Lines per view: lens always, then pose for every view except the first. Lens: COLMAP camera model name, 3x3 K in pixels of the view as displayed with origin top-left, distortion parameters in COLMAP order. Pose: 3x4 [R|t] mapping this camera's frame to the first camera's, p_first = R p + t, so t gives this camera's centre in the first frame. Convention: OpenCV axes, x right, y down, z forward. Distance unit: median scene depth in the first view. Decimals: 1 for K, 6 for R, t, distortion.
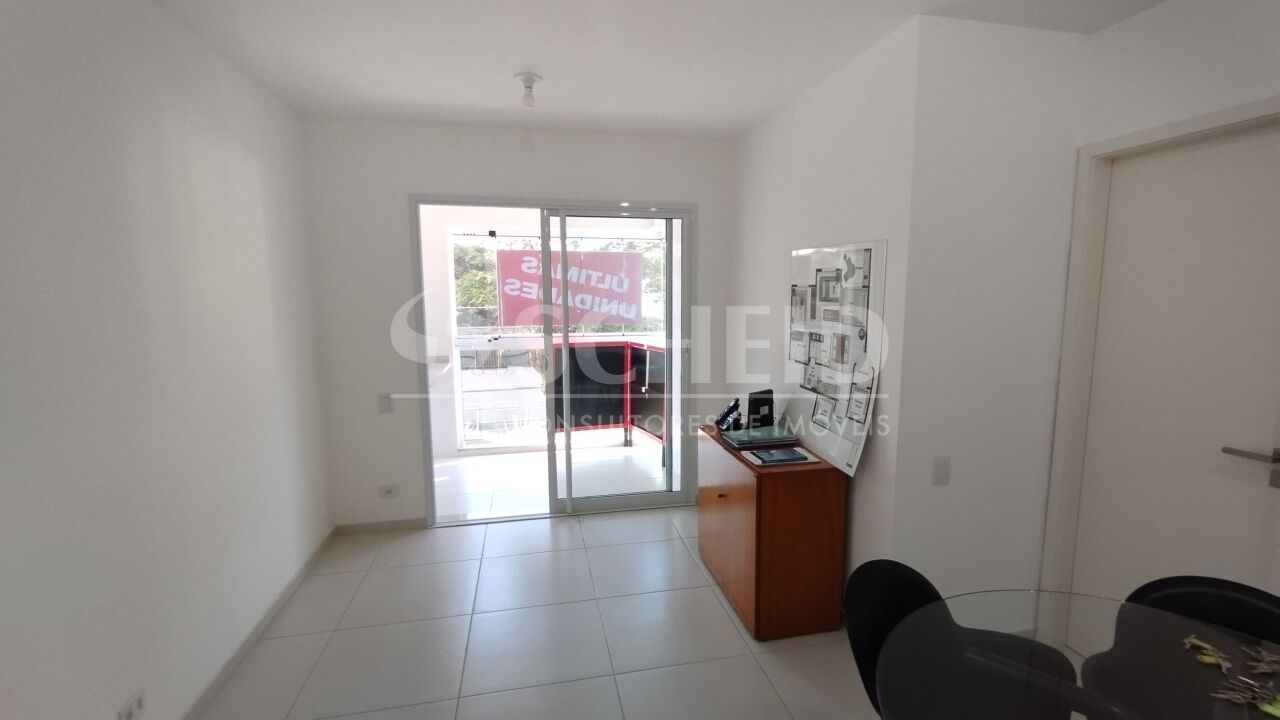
lens RADIAL K [[589.3, 0, 651.0], [0, 589.3, 363.0], [0, 0, 1]] dist [0.003278, -0.000707]
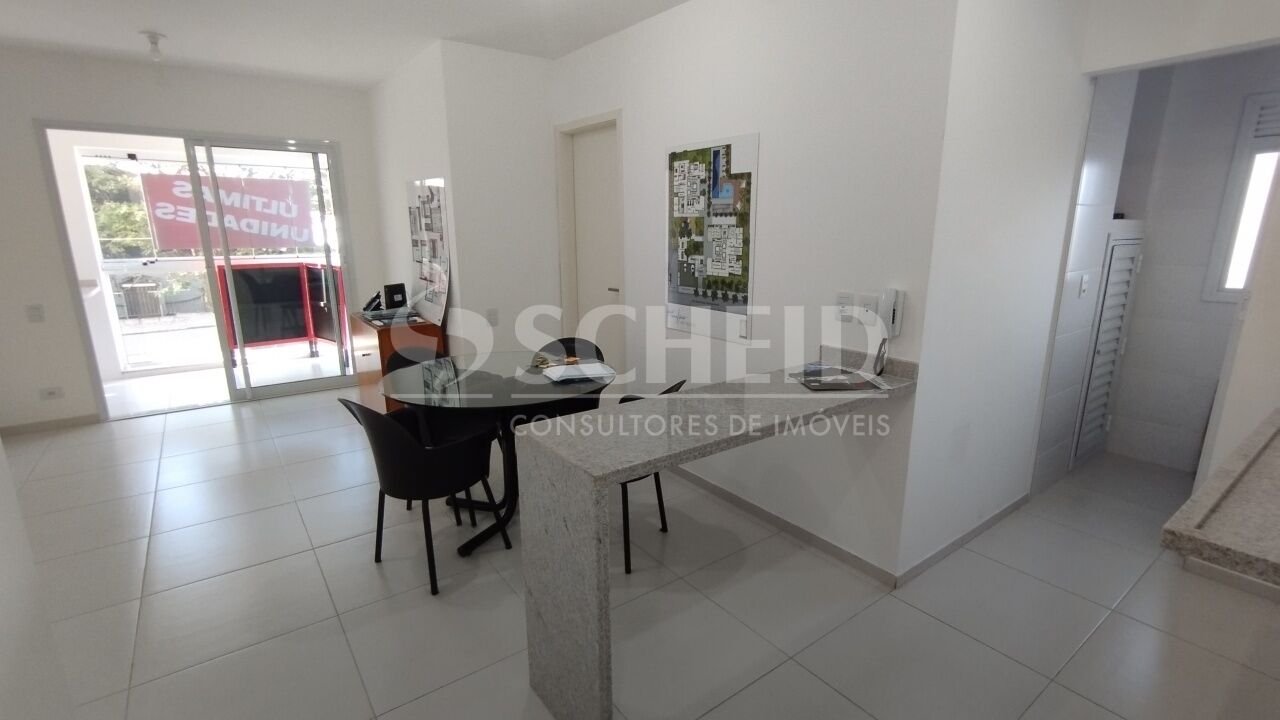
lens RADIAL K [[589.3, 0, 651.0], [0, 589.3, 363.0], [0, 0, 1]] dist [0.003278, -0.000707]
pose [[0.904540, -0.095986, 0.415444, 0.079067], [0.051718, 0.991837, 0.116553, 0.058547], [-0.423240, -0.083941, 0.902121, -0.312970]]
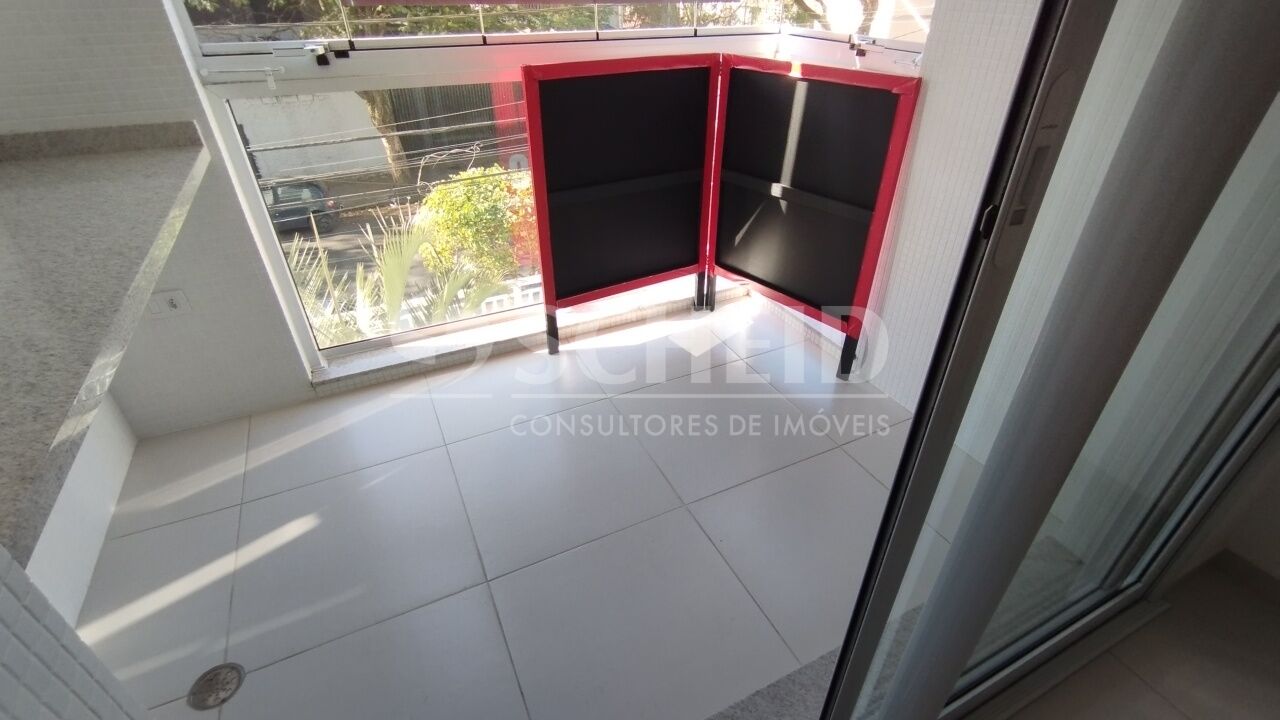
lens RADIAL K [[589.3, 0, 651.0], [0, 589.3, 363.0], [0, 0, 1]] dist [0.003278, -0.000707]
pose [[0.968278, -0.133057, 0.211505, -0.196968], [0.025014, 0.893800, 0.447768, -0.031295], [-0.248622, -0.428273, 0.868774, 0.632550]]
